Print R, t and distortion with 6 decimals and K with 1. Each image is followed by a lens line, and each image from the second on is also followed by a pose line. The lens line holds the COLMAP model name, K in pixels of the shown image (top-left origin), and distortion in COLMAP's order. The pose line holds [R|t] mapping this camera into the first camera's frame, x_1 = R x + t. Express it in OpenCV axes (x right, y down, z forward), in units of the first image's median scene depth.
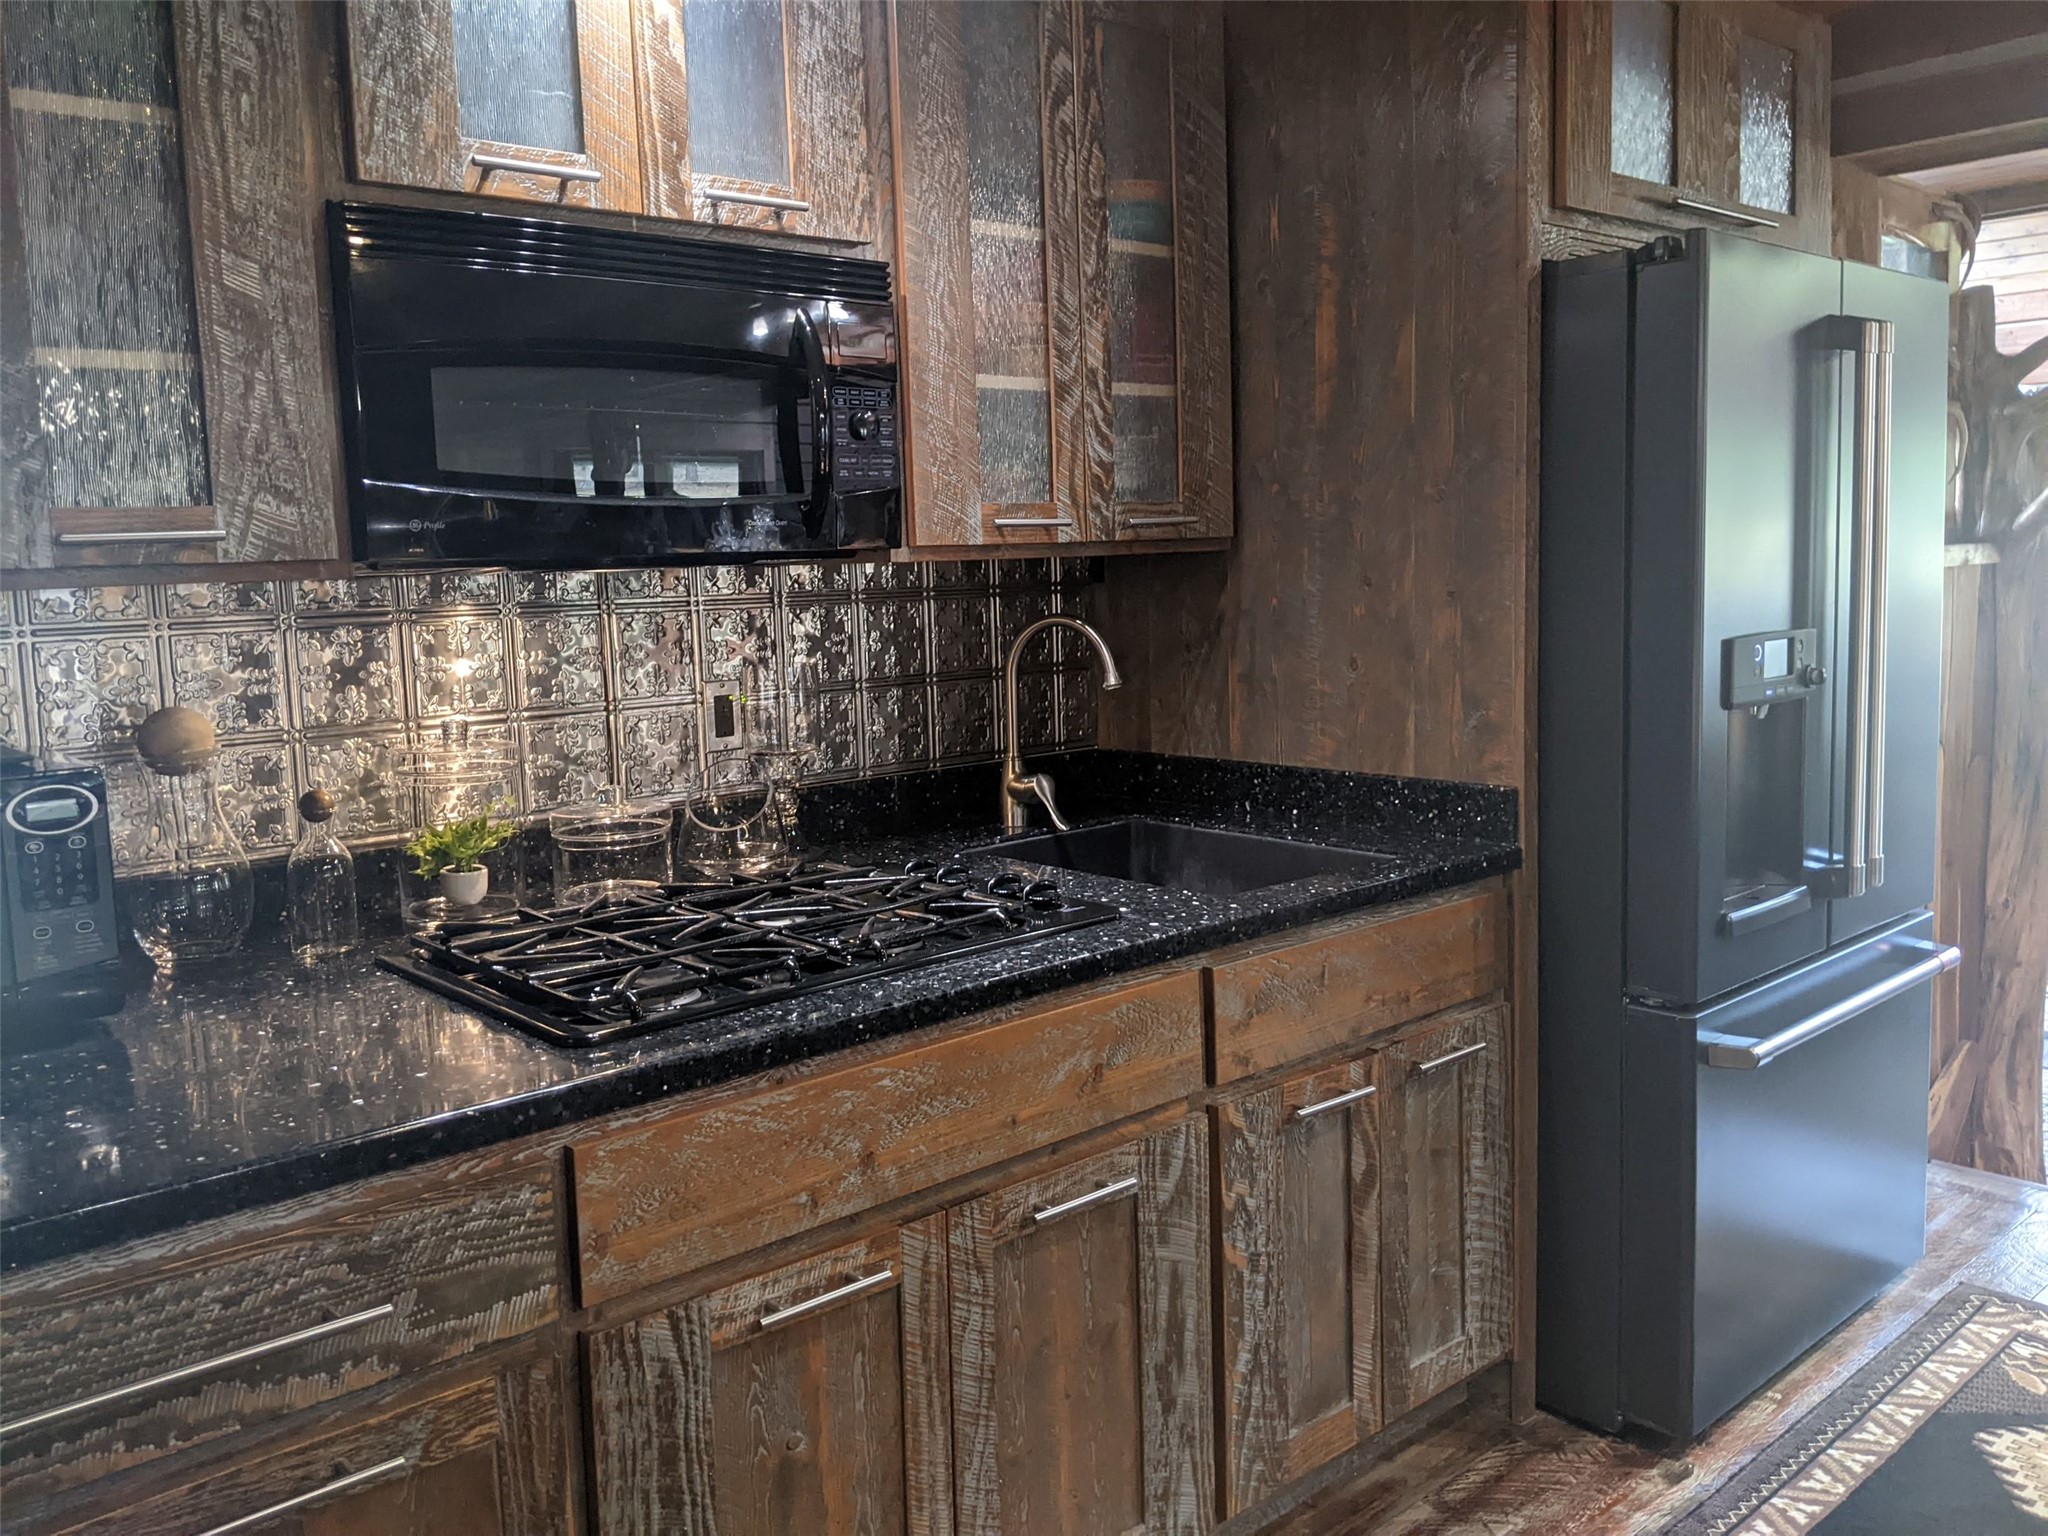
lens RADIAL K [[1645.7, 0, 1003.1], [0, 1645.7, 742.0], [0, 0, 1]] dist [0.065930, -0.120490]
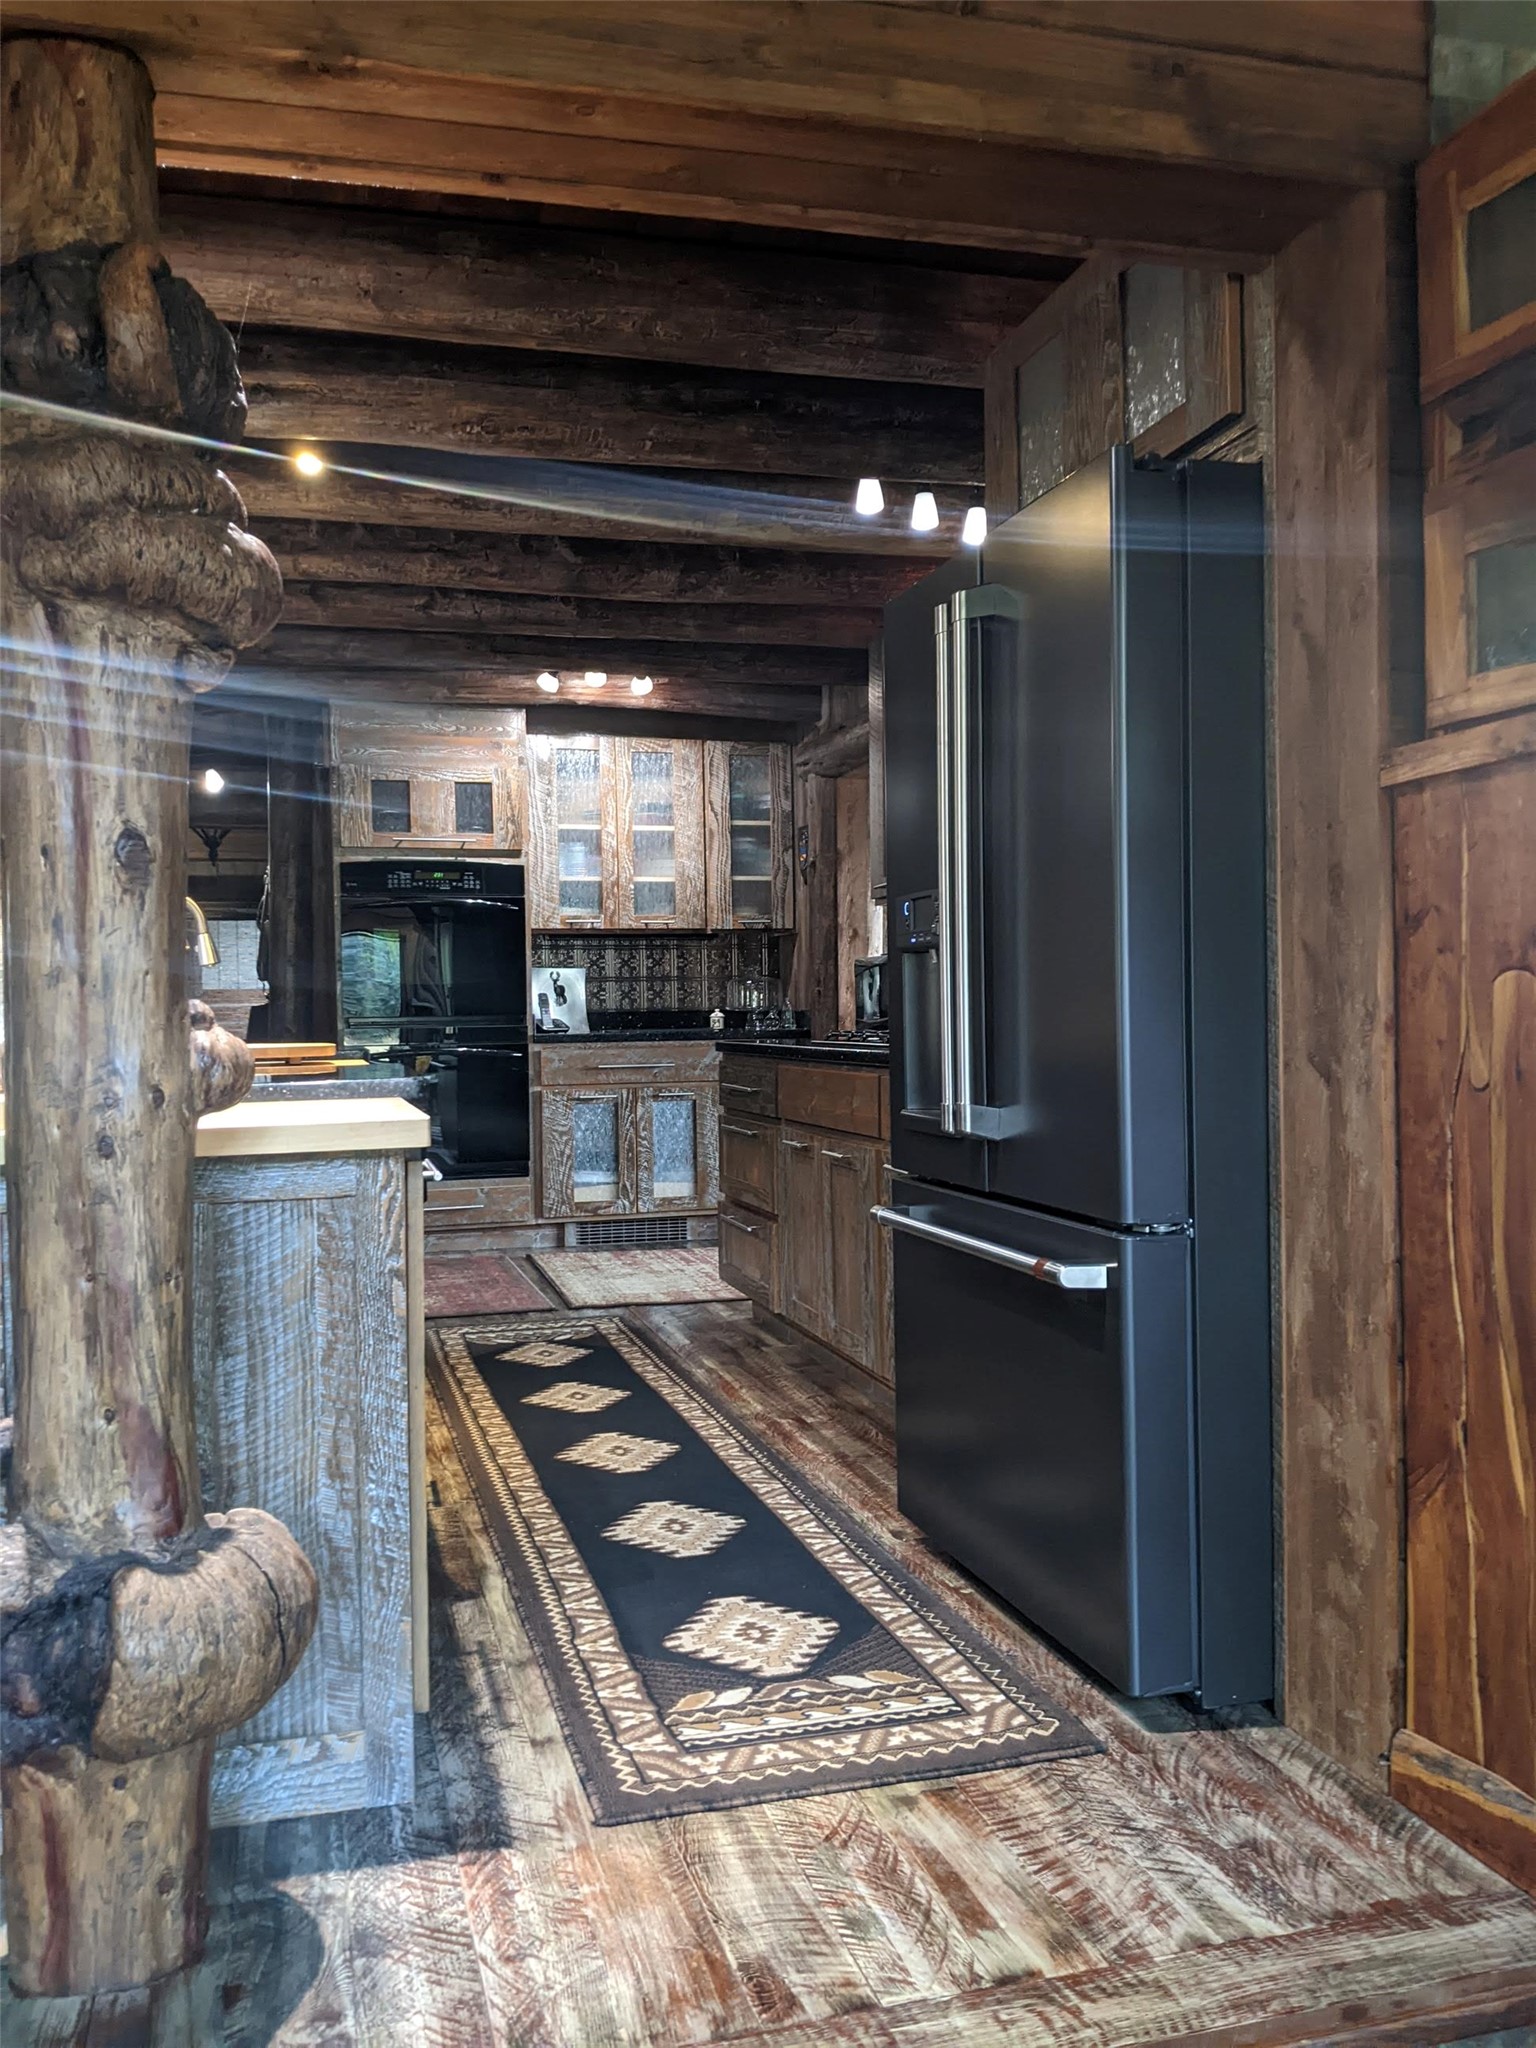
lens RADIAL K [[1645.7, 0, 751.2], [0, 1645.7, 1030.1], [0, 0, 1]] dist [0.065930, -0.120490]
pose [[-0.434659, 0.052469, -0.899065, 1.620298], [-0.058816, 0.994516, 0.086475, -0.063447], [0.898672, 0.090467, -0.429190, 1.421843]]
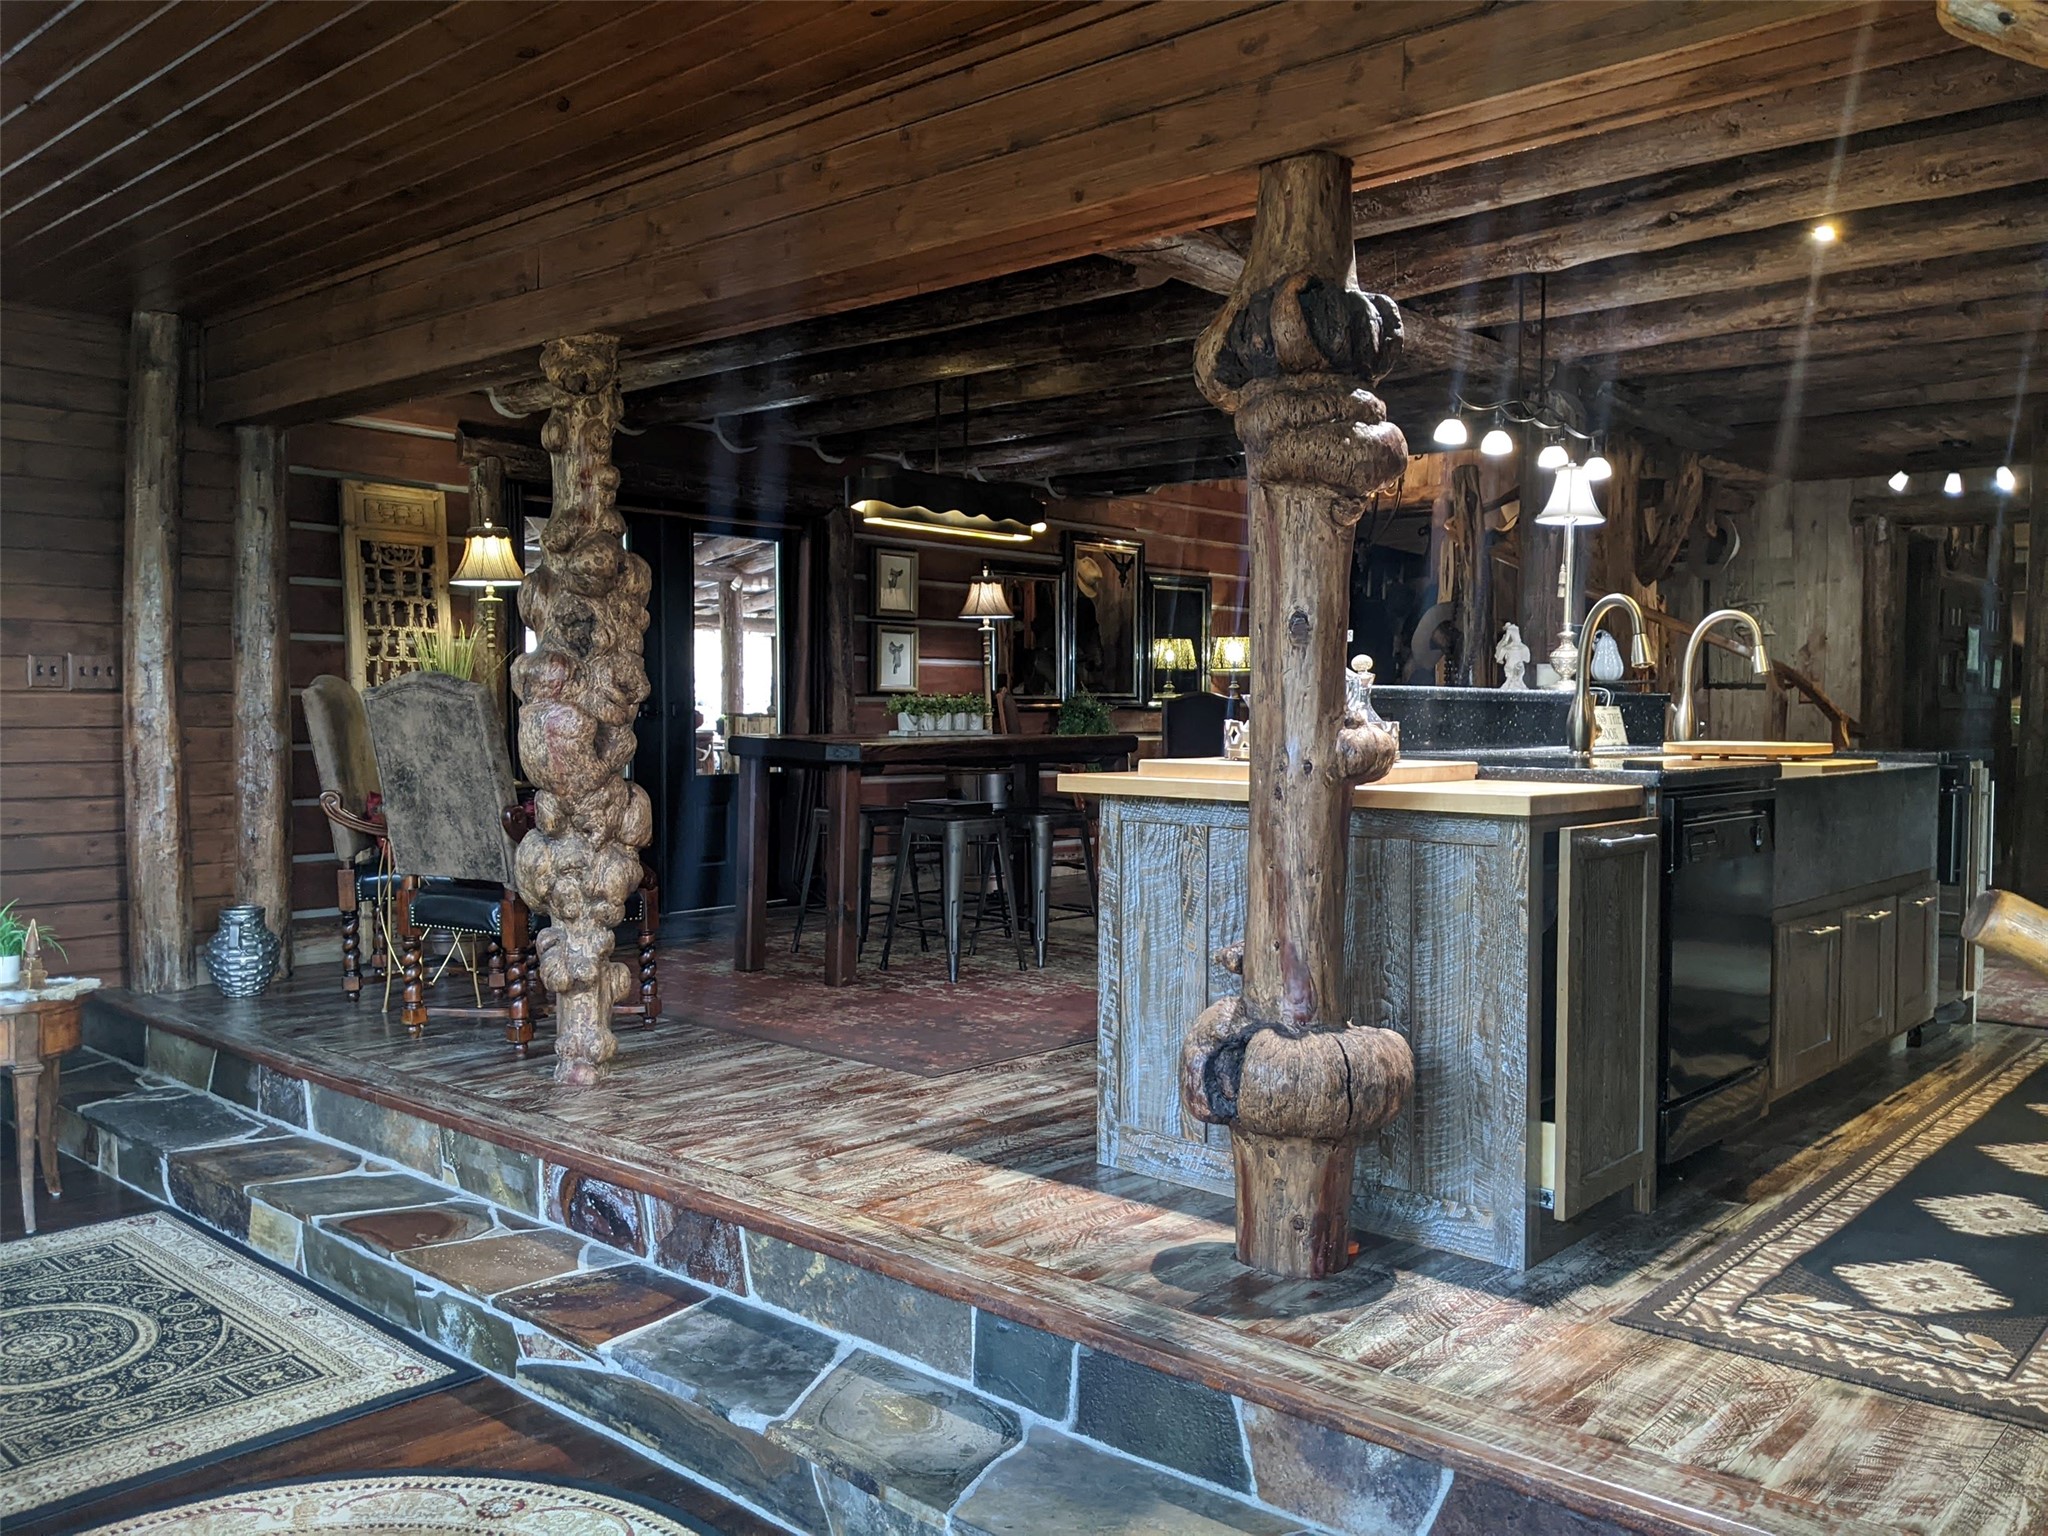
lens RADIAL K [[1645.7, 0, 1024.3], [0, 1645.7, 752.3], [0, 0, 1]] dist [0.065930, -0.120490]
pose [[-0.991305, 0.030586, -0.127978, 1.350853], [0.013608, 0.991224, 0.131494, -0.174578], [0.130877, 0.128610, -0.983021, 2.455265]]
